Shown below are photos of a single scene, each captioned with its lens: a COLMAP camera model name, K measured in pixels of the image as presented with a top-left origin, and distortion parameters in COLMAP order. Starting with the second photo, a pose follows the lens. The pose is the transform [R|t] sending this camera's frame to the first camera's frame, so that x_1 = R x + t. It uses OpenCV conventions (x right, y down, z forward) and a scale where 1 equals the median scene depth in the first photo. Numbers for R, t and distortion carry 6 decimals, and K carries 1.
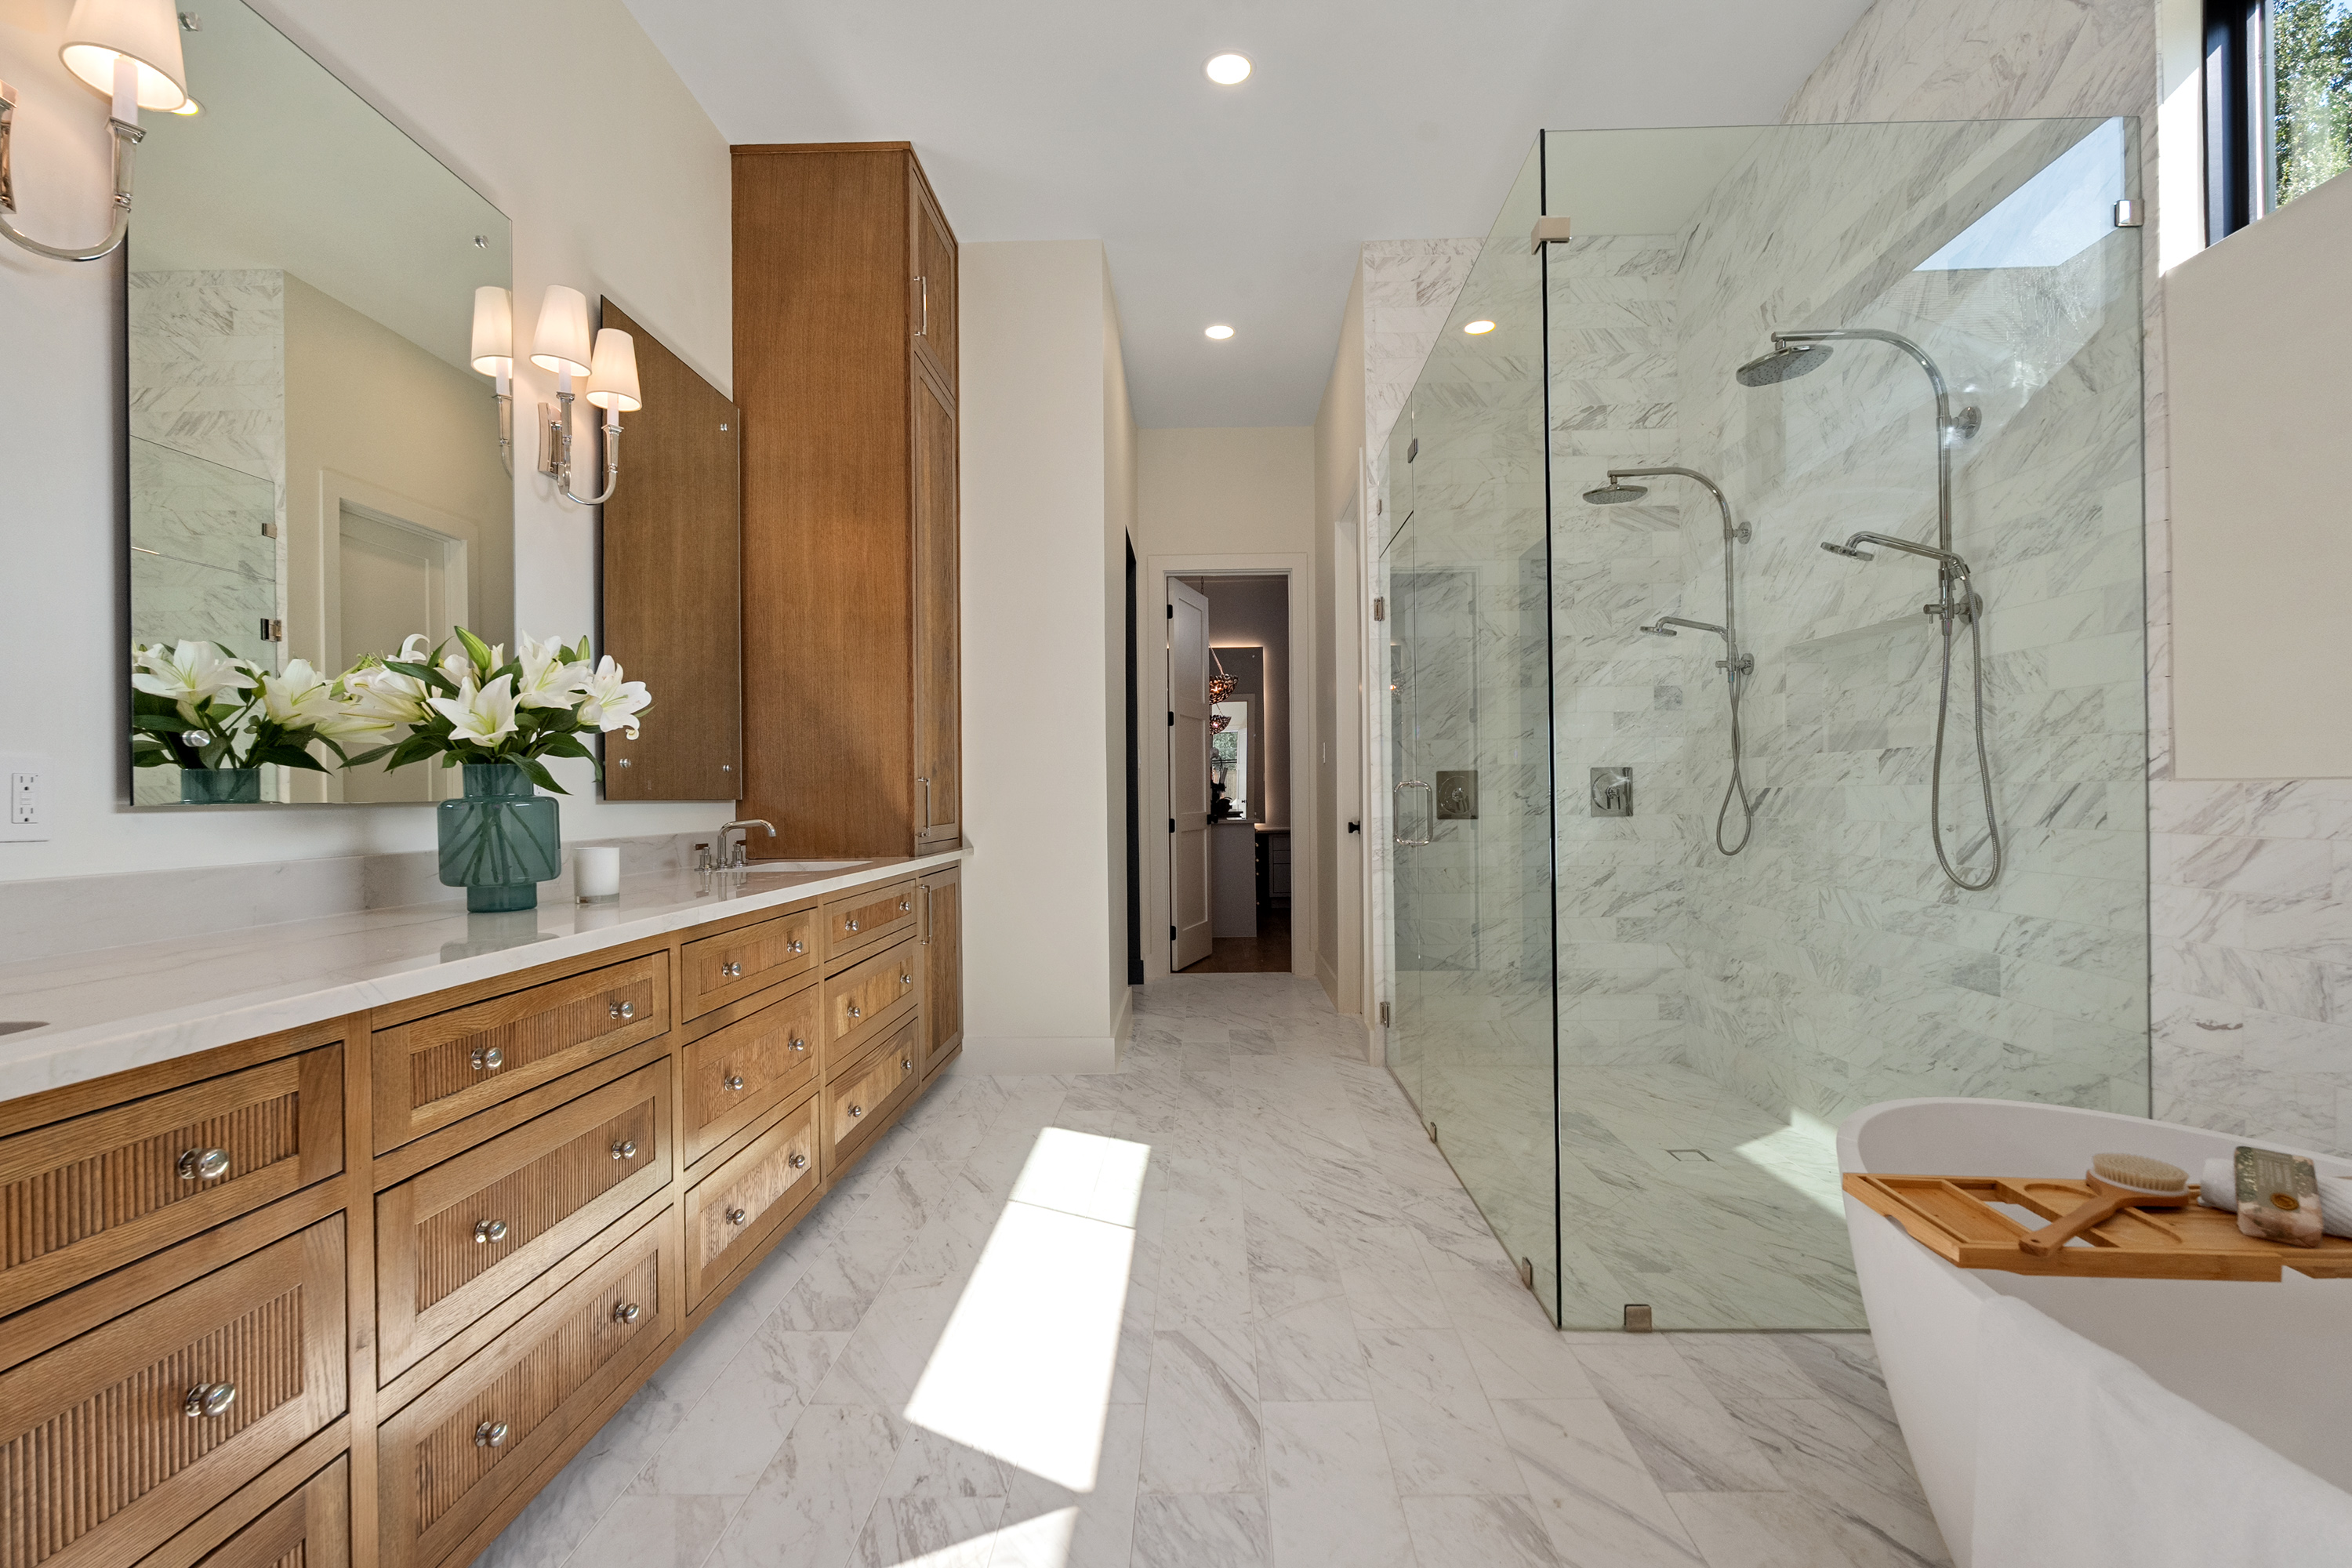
lens RADIAL K [[1031.3, 0, 1176.2], [0, 1031.3, 786.5], [0, 0, 1]] dist [-0.003937, 0.000127]
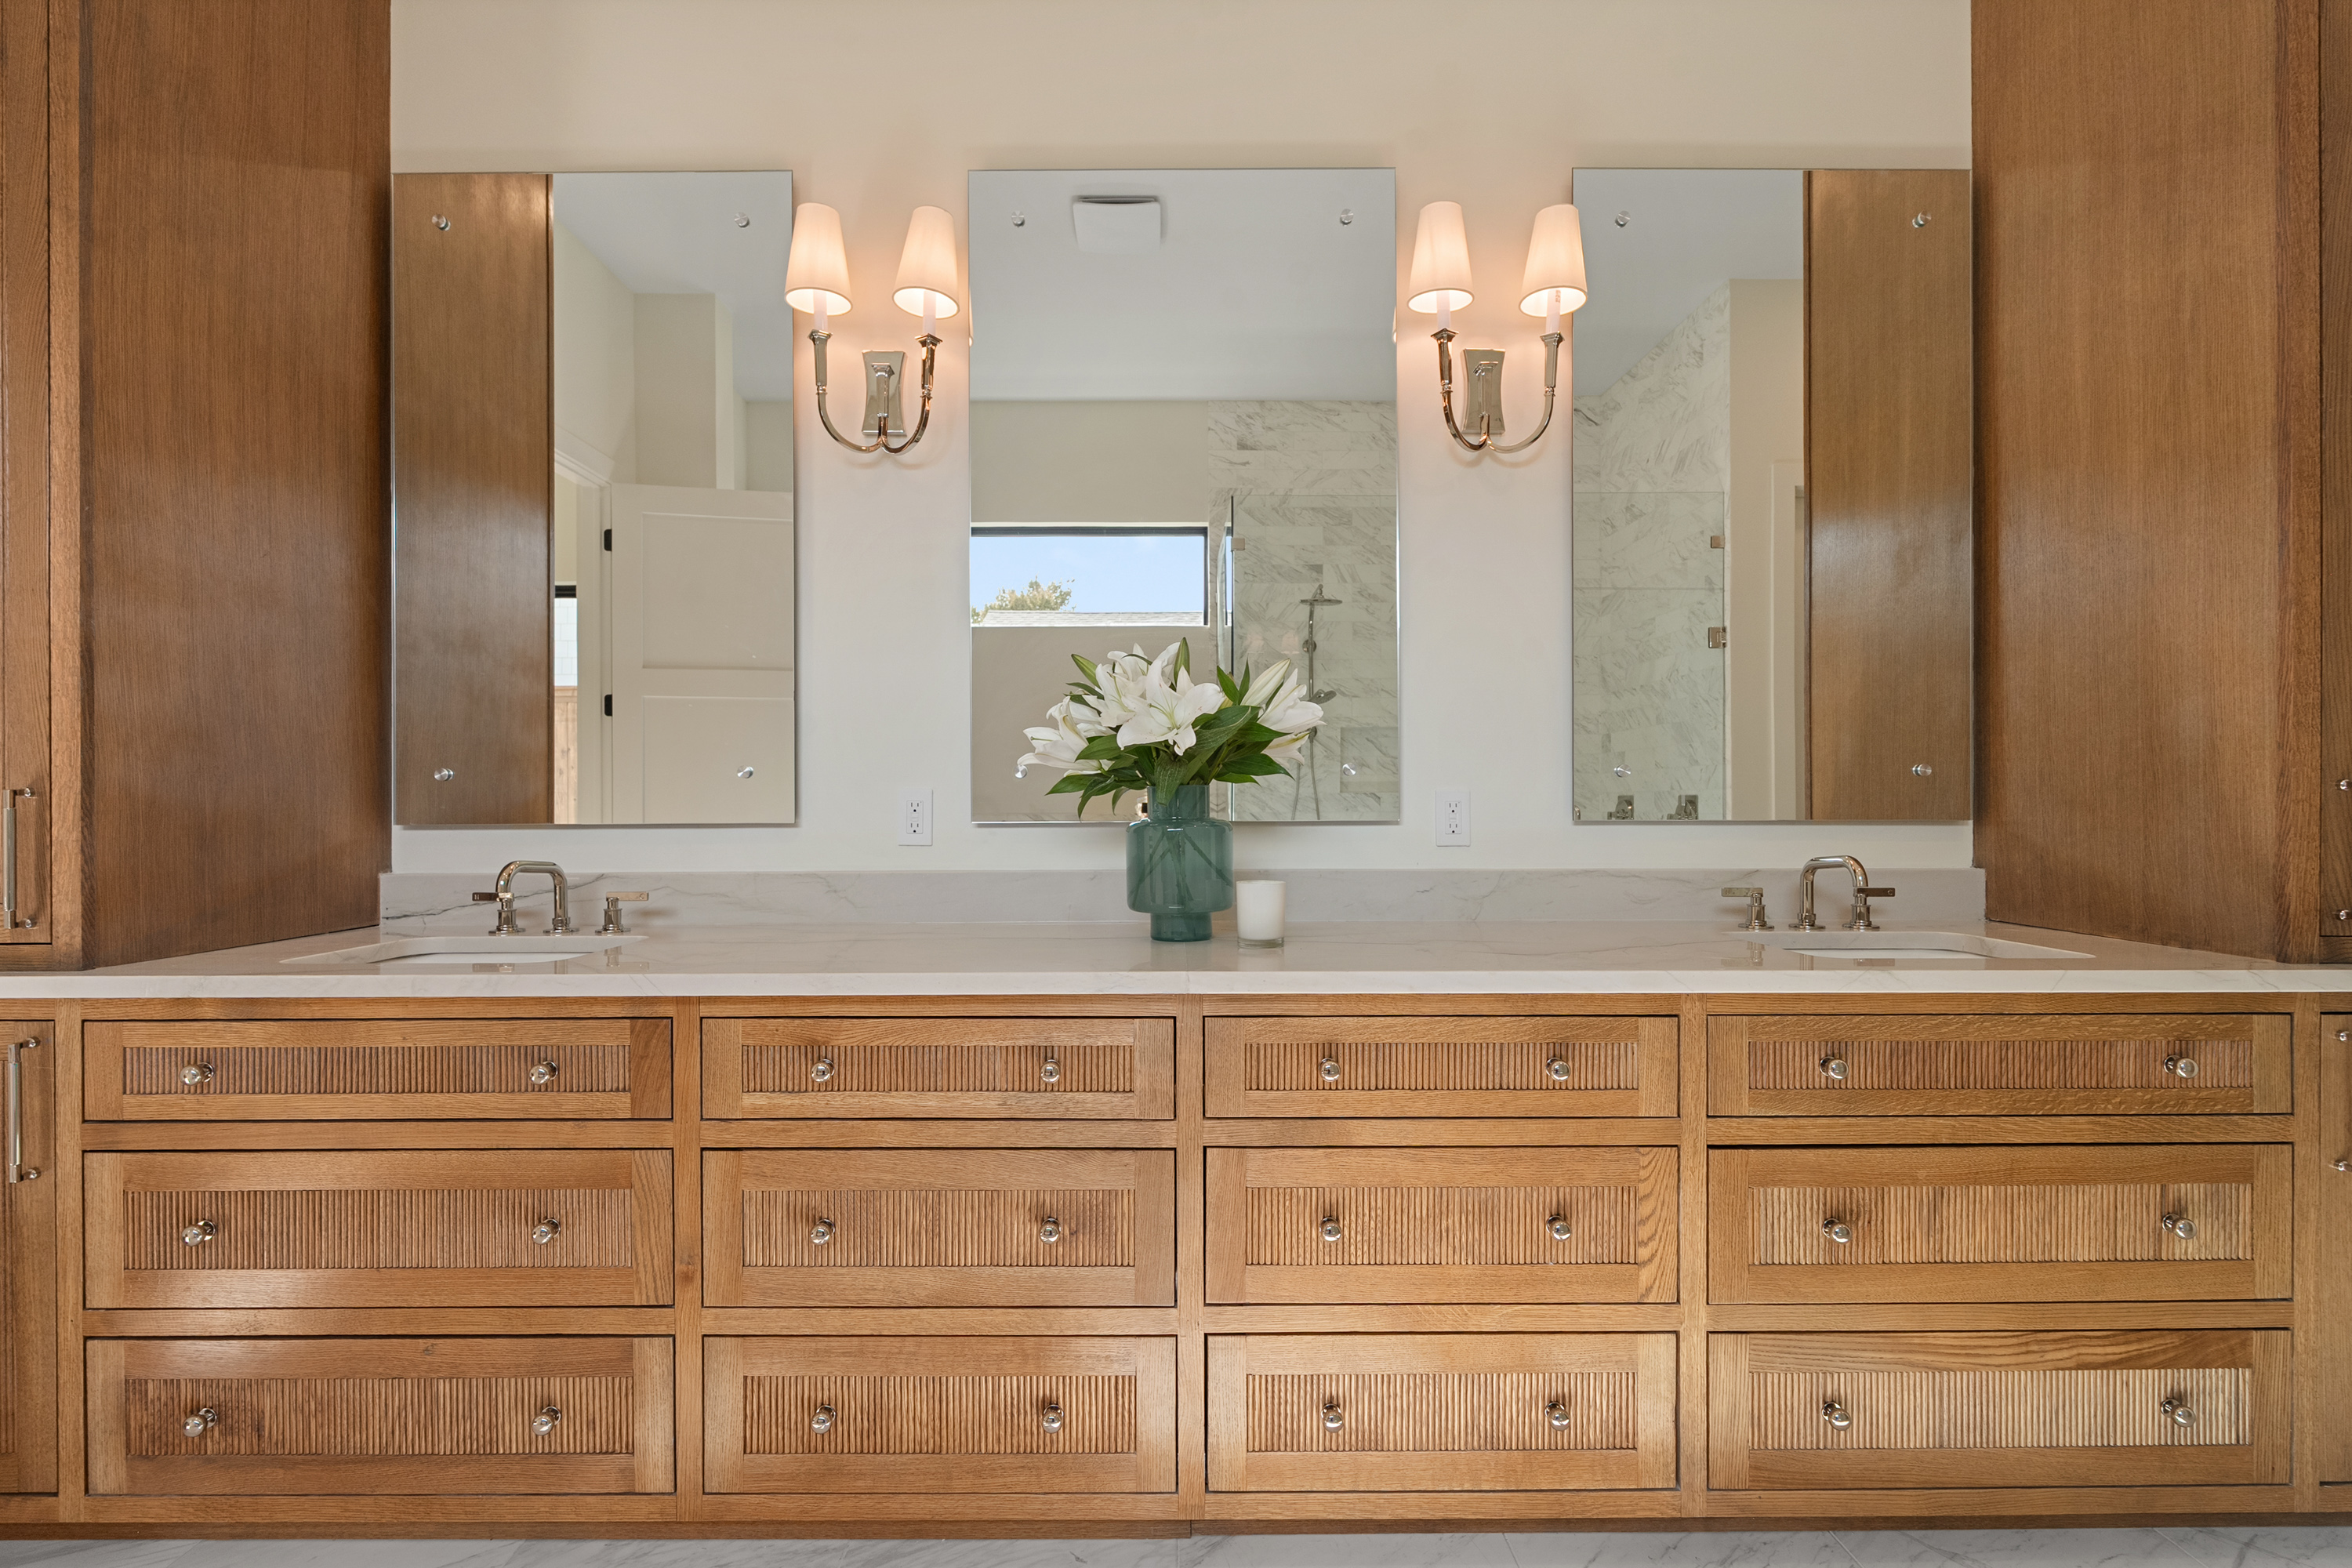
lens RADIAL K [[1031.3, 0, 1176.3], [0, 1031.3, 793.8], [0, 0, 1]] dist [-0.003937, 0.000127]
pose [[0.043066, 0.008789, -0.999034, 0.297888], [0.009361, 0.999914, 0.009200, -0.022552], [0.999028, -0.009748, 0.042980, 0.942549]]
